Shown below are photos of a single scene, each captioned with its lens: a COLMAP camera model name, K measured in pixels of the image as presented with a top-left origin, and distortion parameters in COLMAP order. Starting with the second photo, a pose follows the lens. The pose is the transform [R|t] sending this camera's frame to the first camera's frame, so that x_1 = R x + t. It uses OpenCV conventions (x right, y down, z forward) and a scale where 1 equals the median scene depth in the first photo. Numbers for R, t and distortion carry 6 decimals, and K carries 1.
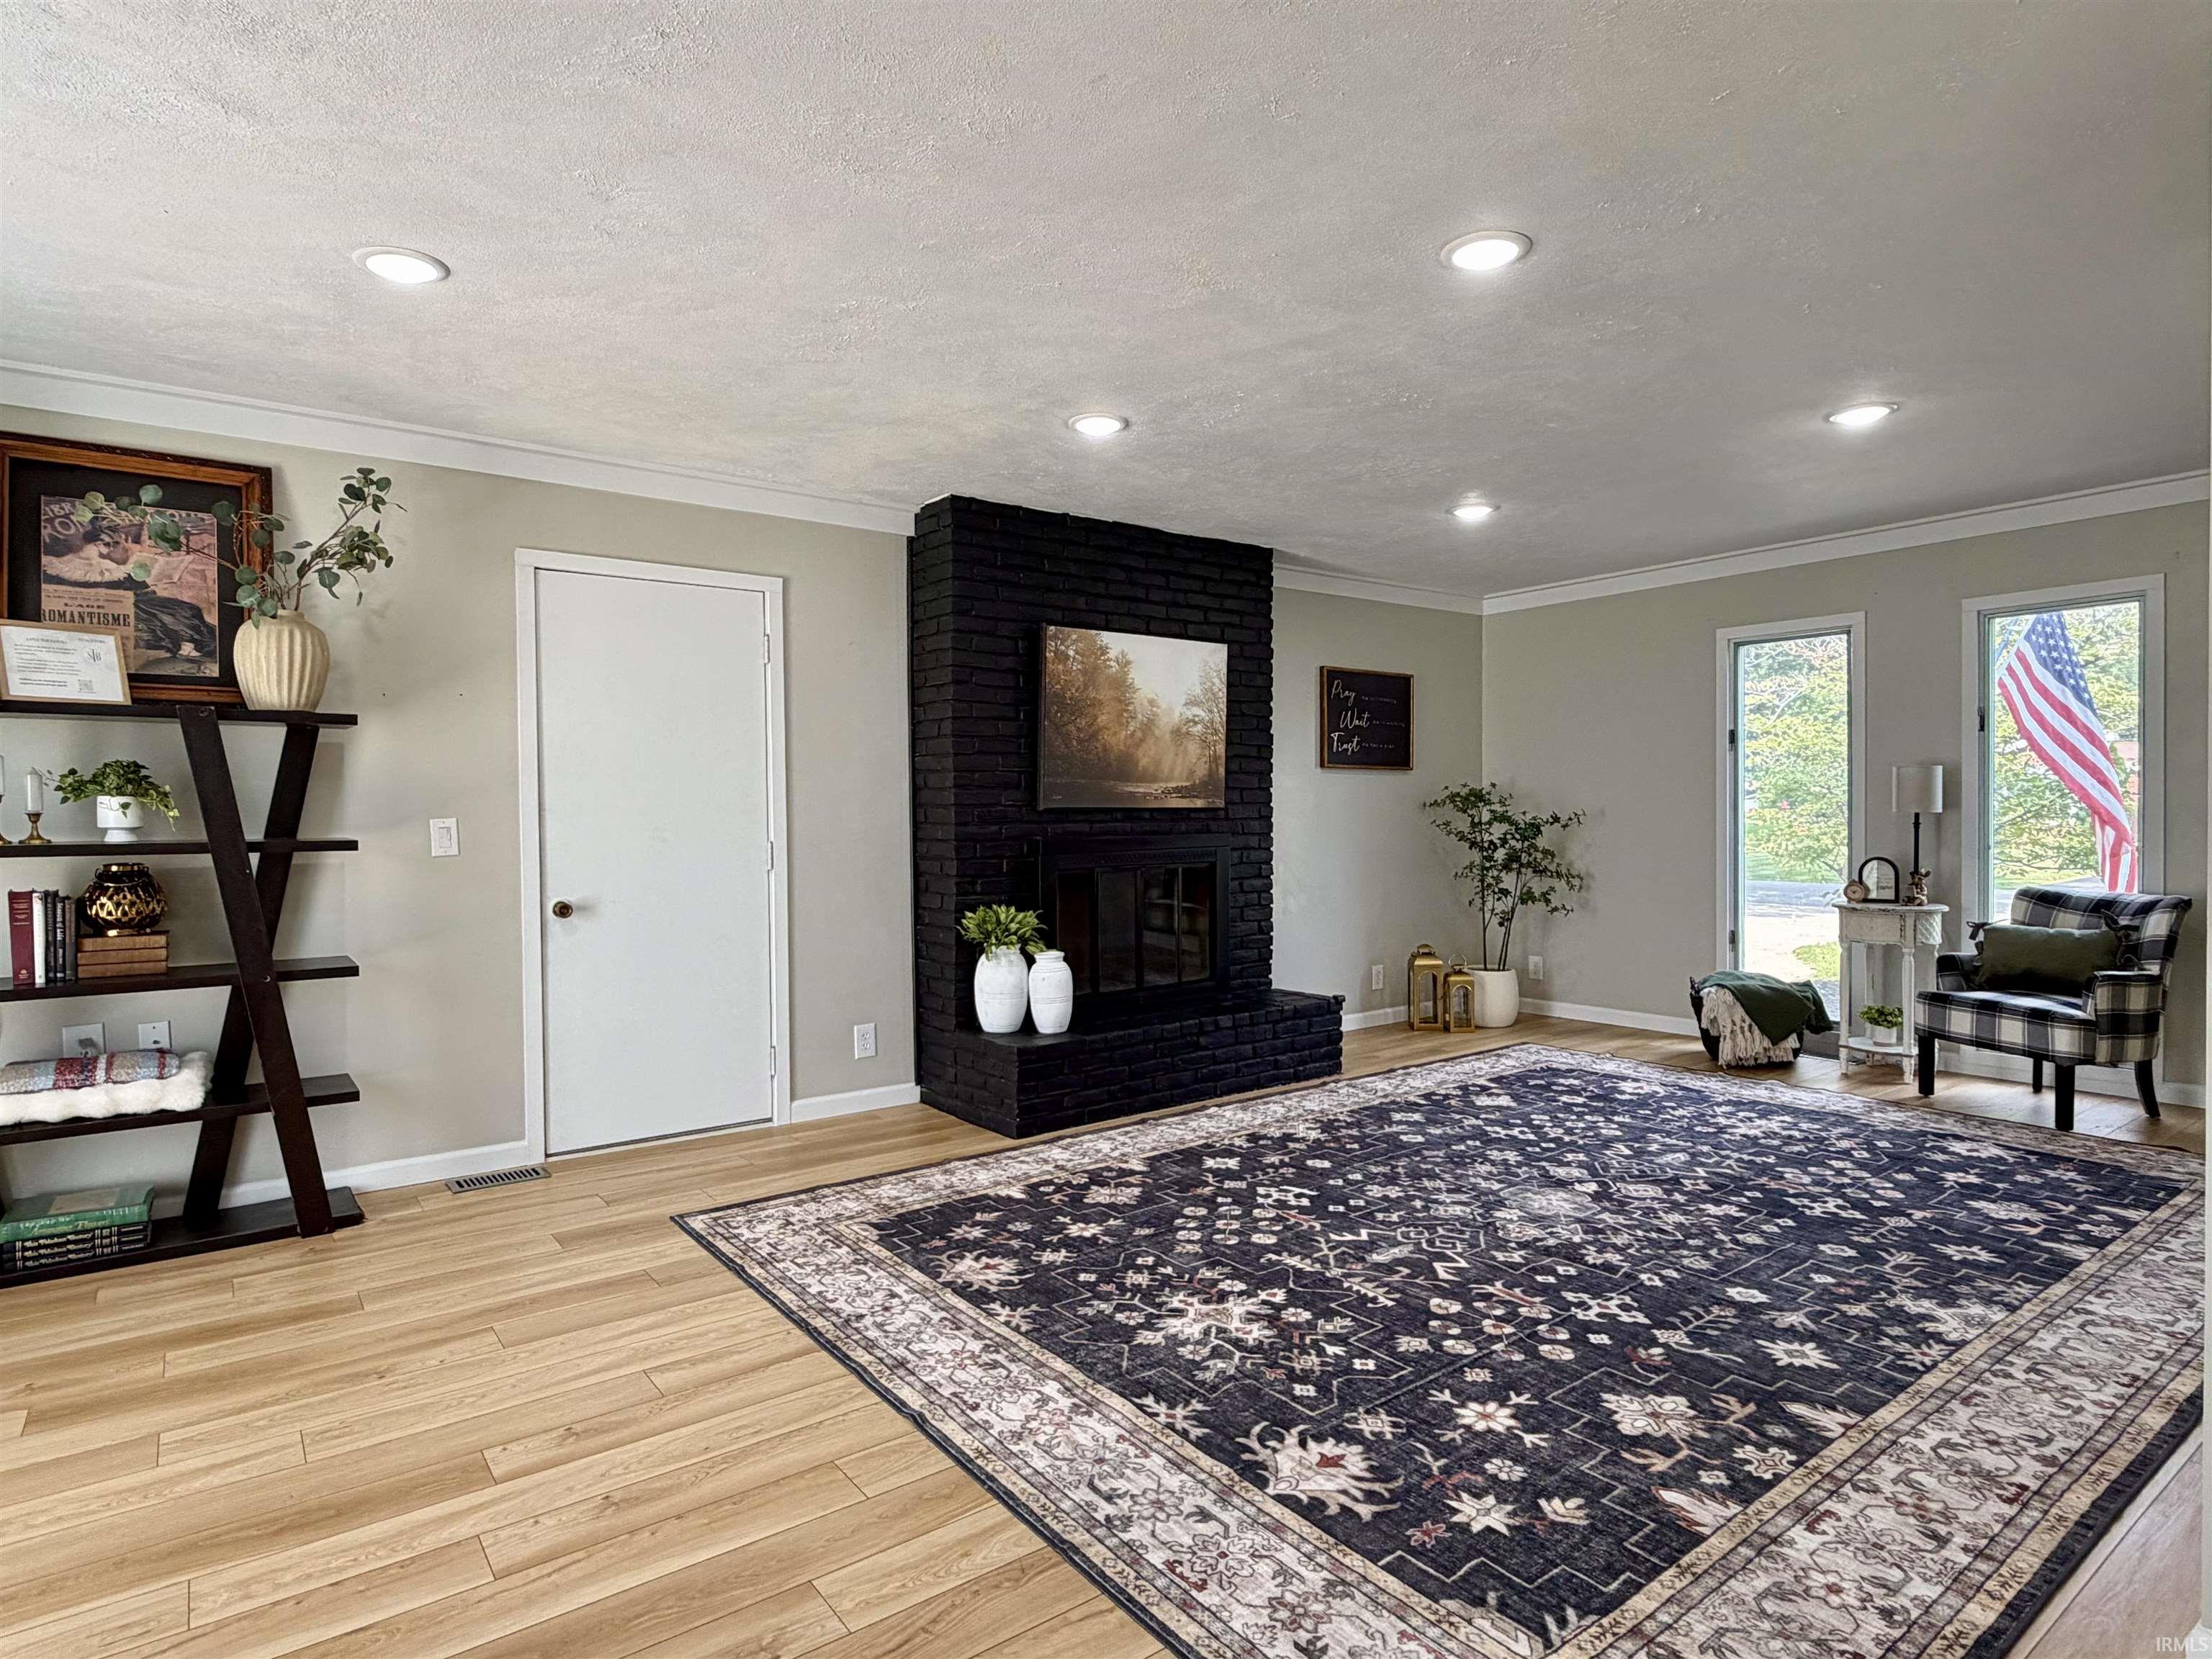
lens RADIAL K [[1221.3, 0, 1106.0], [0, 1221.3, 829.5], [0, 0, 1]] dist [0.002271, 0.001391]
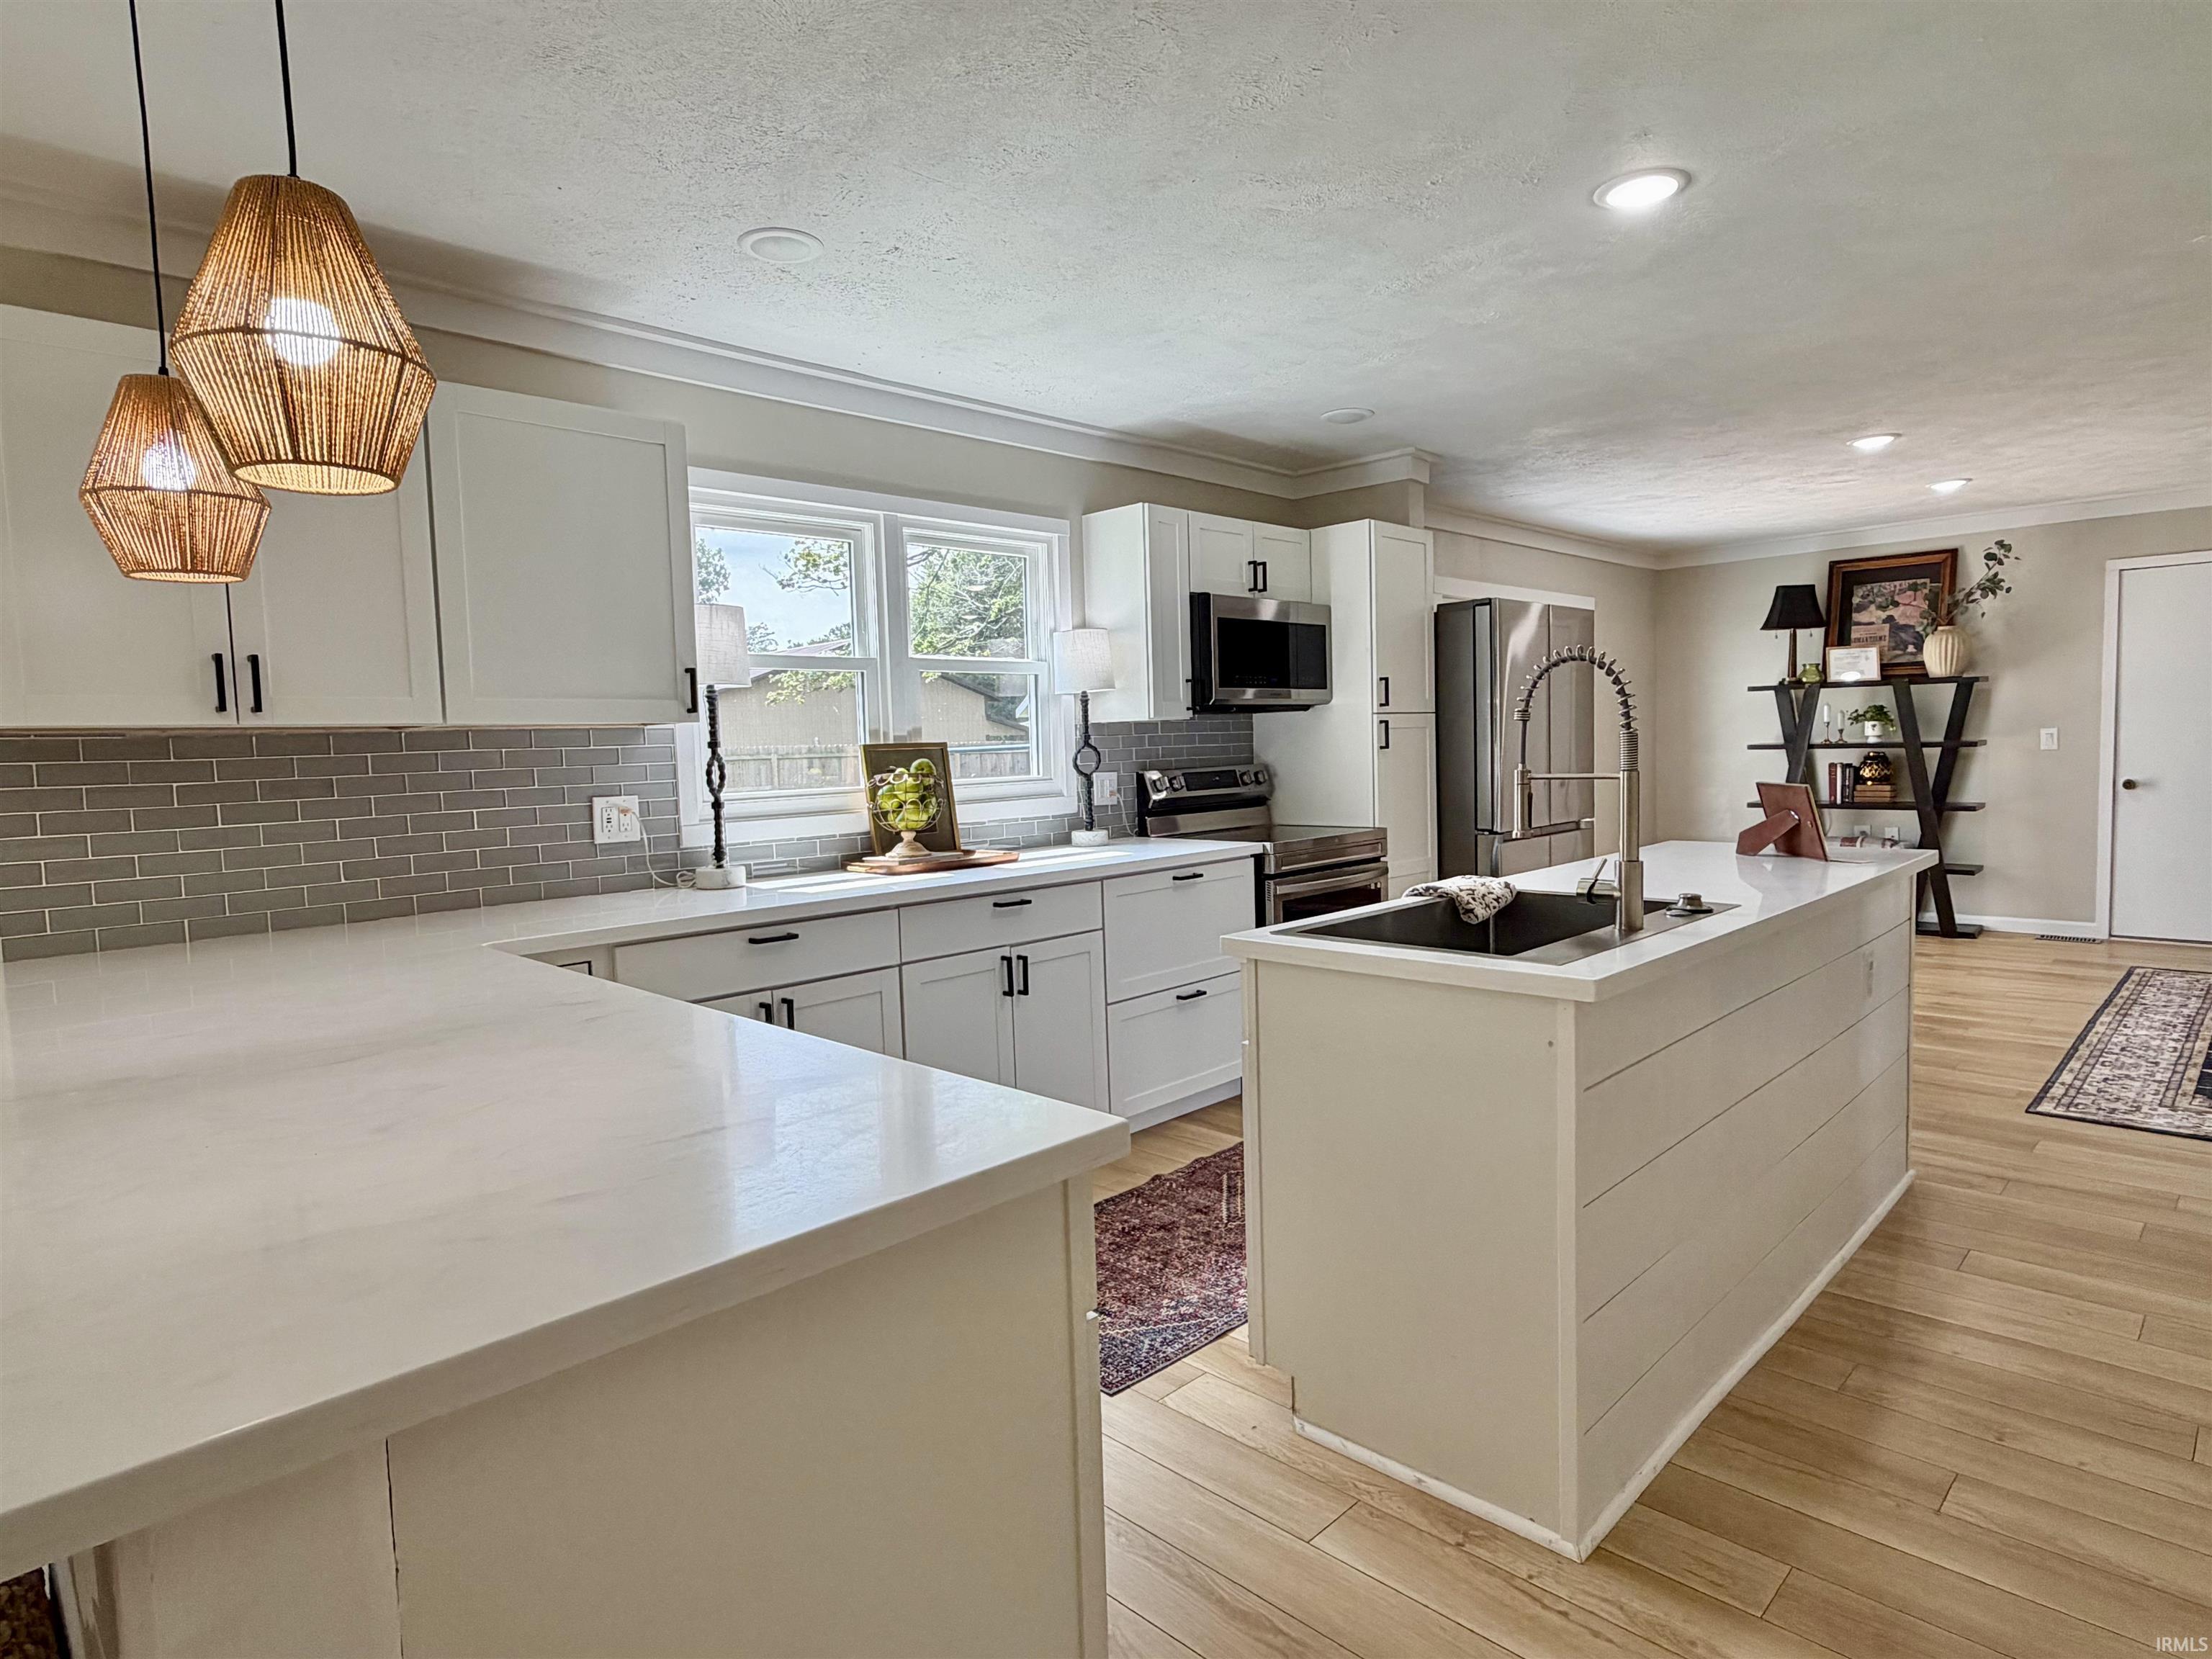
lens RADIAL K [[1221.3, 0, 1106.0], [0, 1221.3, 829.5], [0, 0, 1]] dist [0.002271, 0.001391]
pose [[0.149284, 0.076025, -0.985867, 1.120671], [0.015638, 0.996734, 0.079231, -0.027691], [0.988671, -0.027244, 0.147608, -0.666931]]
